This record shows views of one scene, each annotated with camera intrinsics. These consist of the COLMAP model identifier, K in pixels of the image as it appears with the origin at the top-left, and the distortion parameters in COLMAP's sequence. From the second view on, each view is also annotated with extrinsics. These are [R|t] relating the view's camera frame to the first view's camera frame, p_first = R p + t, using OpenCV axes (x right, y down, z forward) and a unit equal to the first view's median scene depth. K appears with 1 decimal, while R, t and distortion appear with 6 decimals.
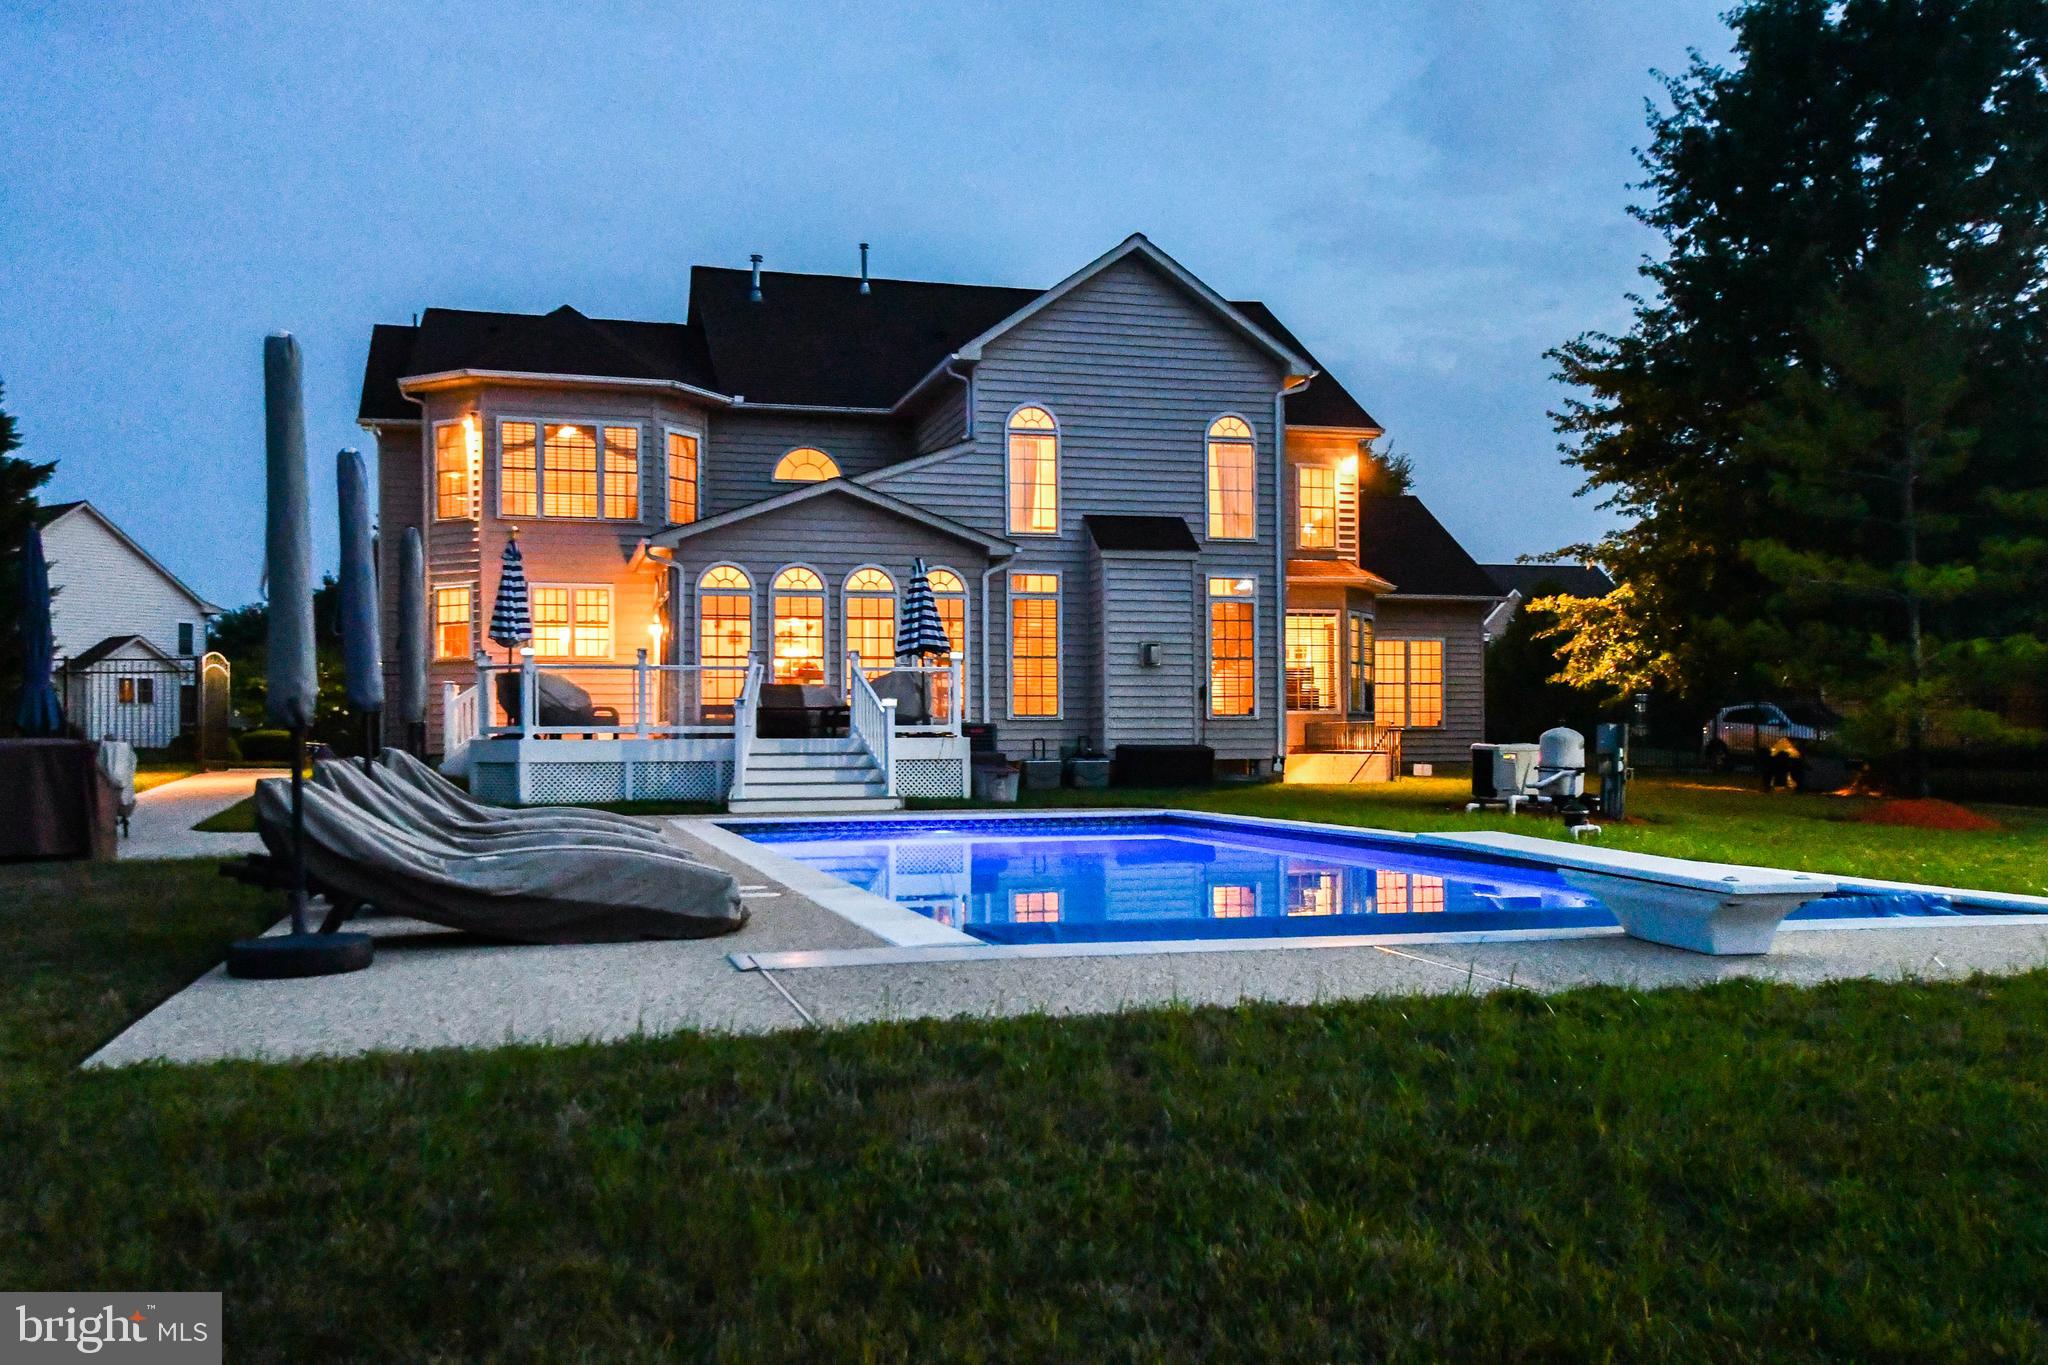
lens RADIAL K [[1812.5, 0, 1030.0], [0, 1812.5, 741.6], [0, 0, 1]] dist [-0.001249, 0.052707]
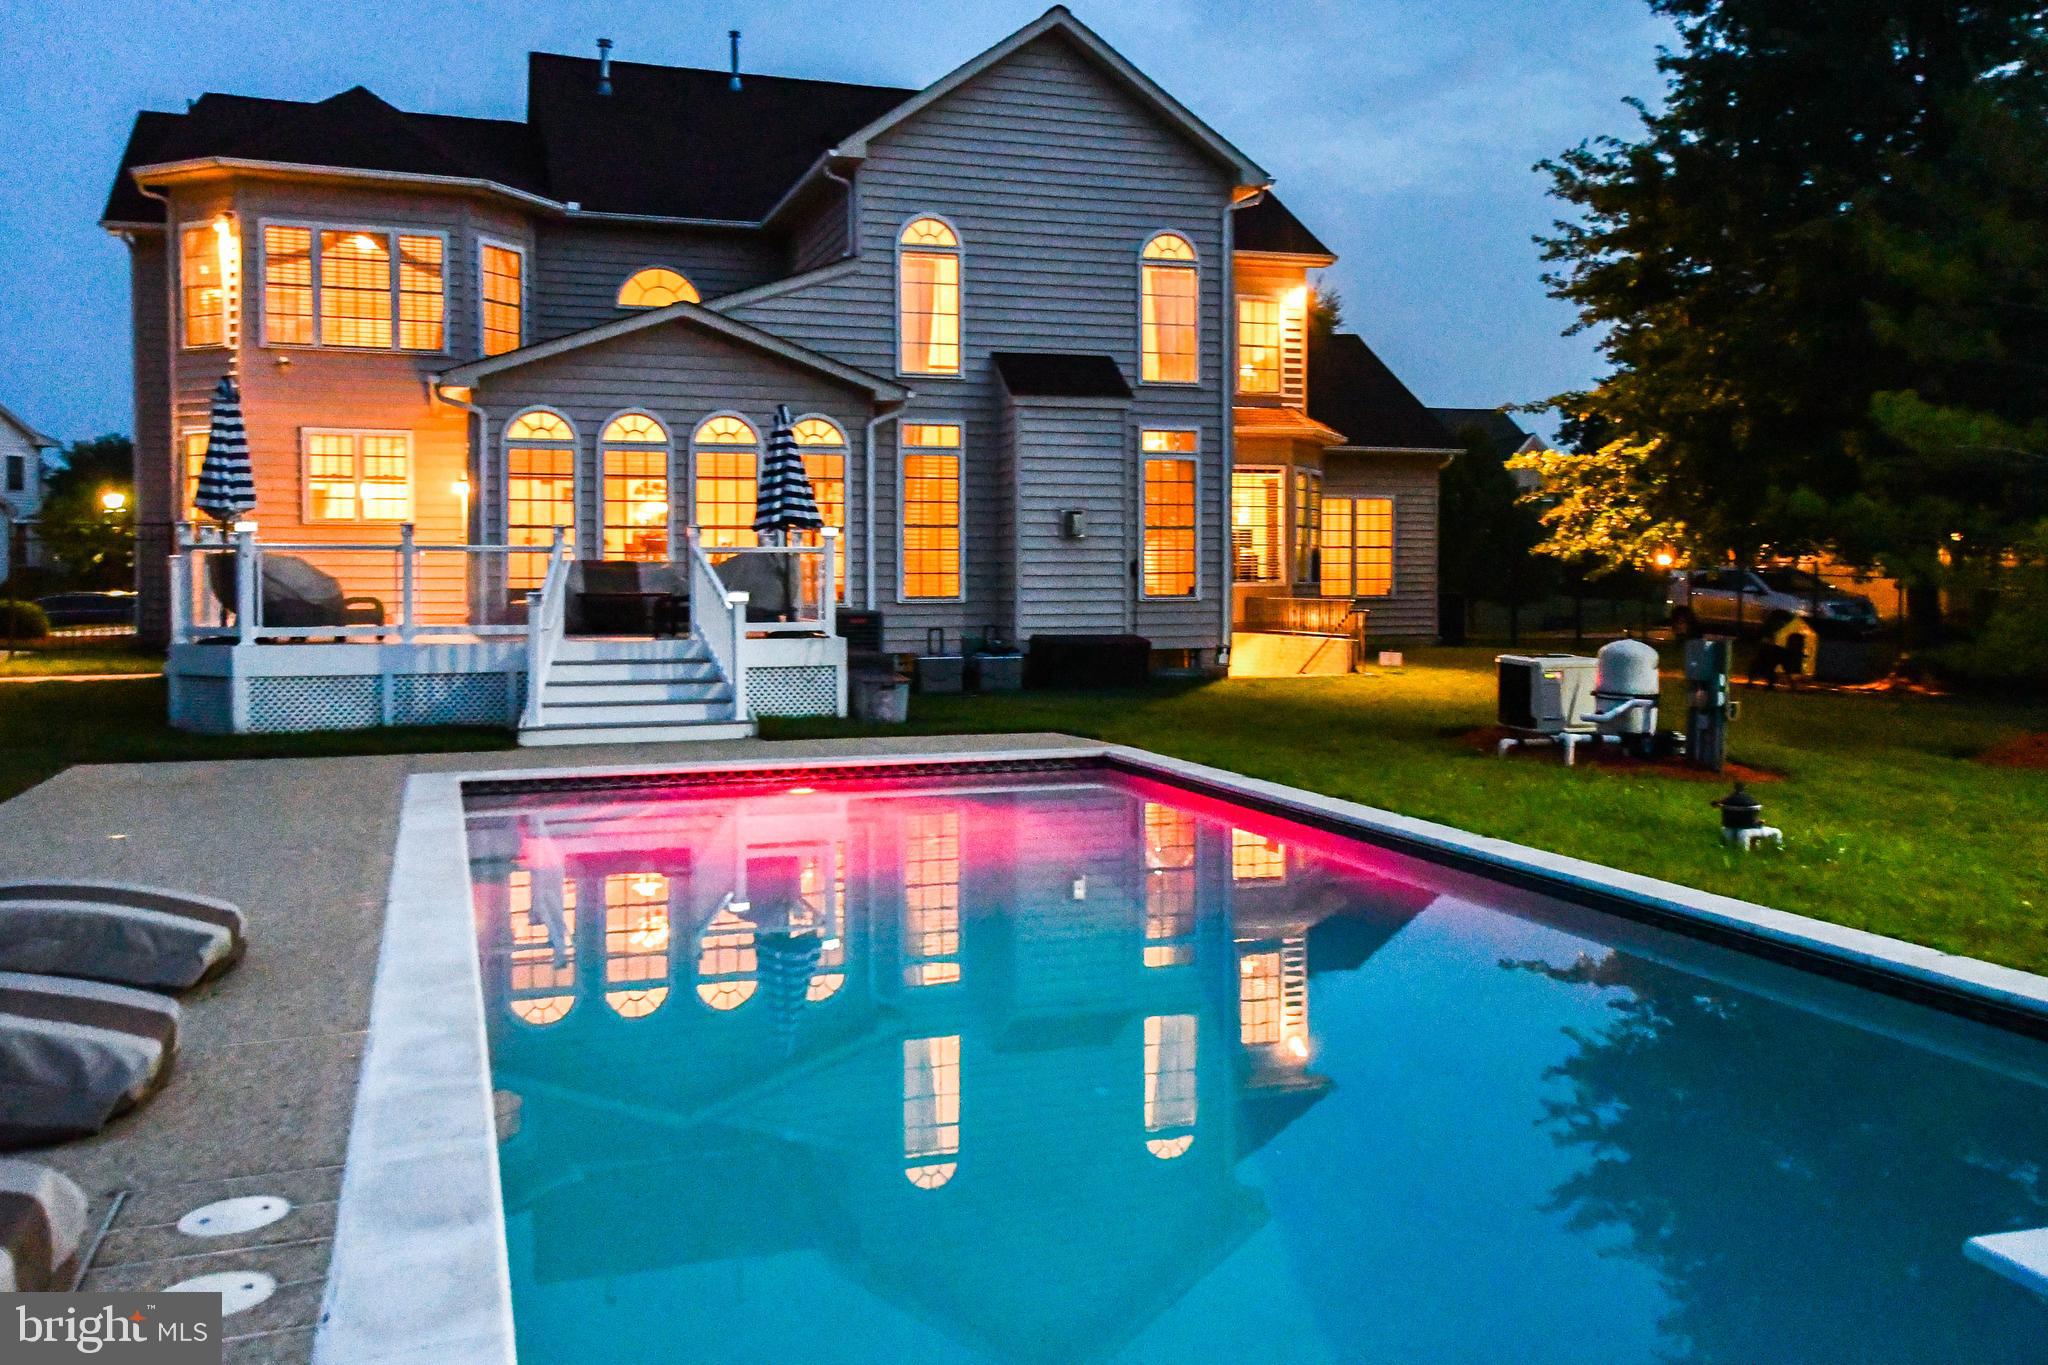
lens RADIAL K [[1744.0, 0, 1022.5], [0, 1744.0, 602.0], [0, 0, 1]] dist [0.029289, 0.049707]
pose [[0.998602, 0.003013, 0.052780, 0.002192], [-0.003943, 0.999839, 0.017520, -0.025214], [-0.052719, -0.017704, 0.998452, 0.203278]]
